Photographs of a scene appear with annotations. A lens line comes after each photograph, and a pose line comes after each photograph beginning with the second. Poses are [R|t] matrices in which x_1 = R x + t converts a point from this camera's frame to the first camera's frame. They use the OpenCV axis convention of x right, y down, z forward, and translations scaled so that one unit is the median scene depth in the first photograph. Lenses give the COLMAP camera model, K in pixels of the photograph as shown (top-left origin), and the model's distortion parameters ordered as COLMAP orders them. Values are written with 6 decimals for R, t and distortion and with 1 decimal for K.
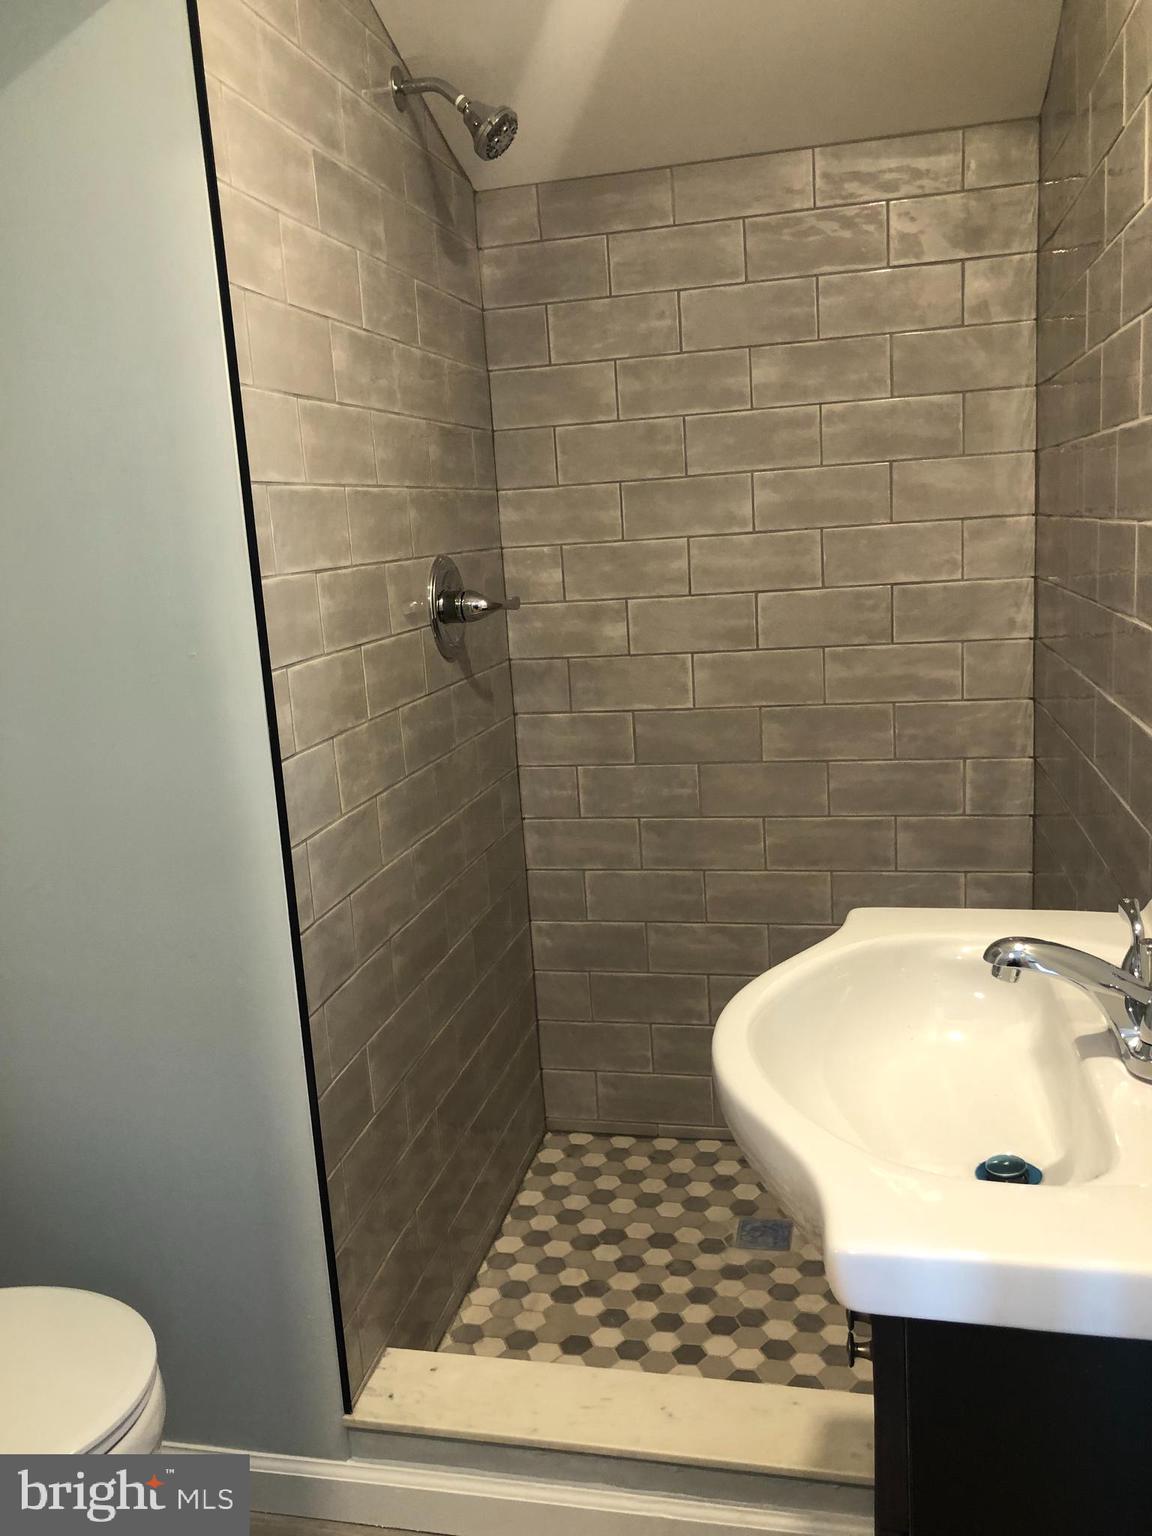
lens RADIAL K [[1268.0, 0, 565.0], [0, 1268.0, 770.1], [0, 0, 1]] dist [0.038528, -0.040709]
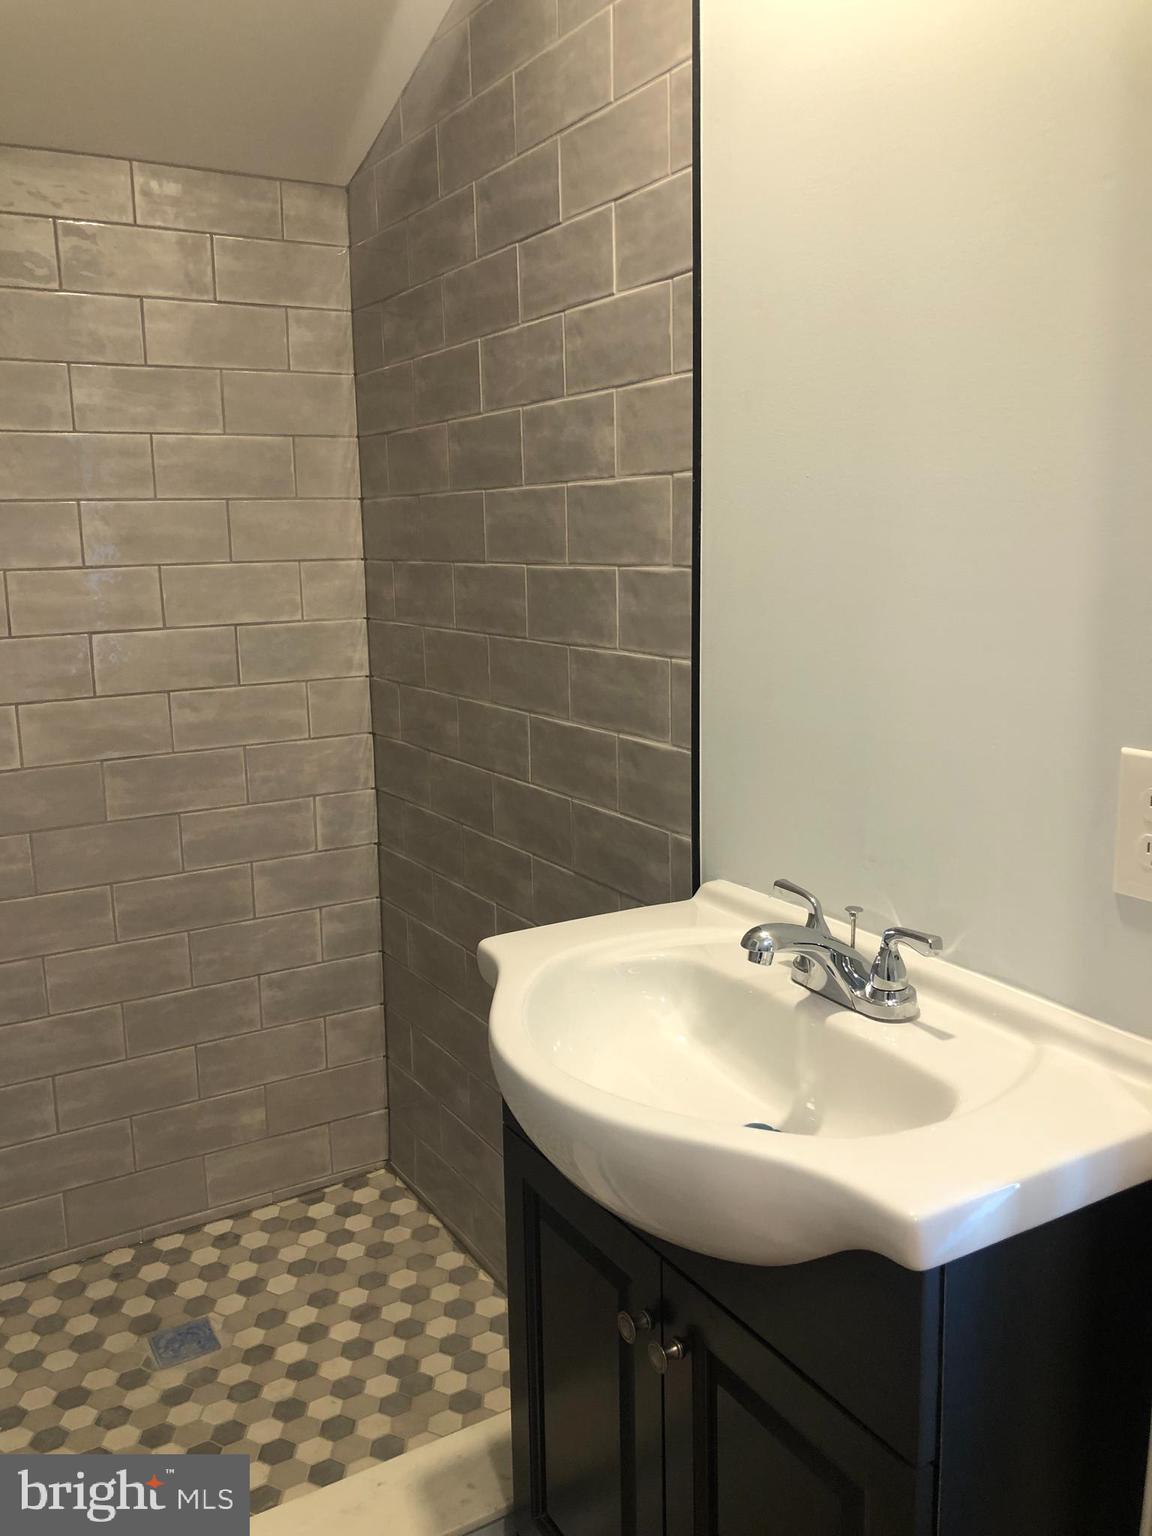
lens RADIAL K [[1268.0, 0, 574.1], [0, 1268.0, 758.0], [0, 0, 1]] dist [0.038528, -0.040709]
pose [[0.723347, -0.075311, 0.686366, -0.229364], [0.106931, 0.994260, -0.003599, -0.013481], [-0.682155, 0.075997, 0.727248, 0.122608]]
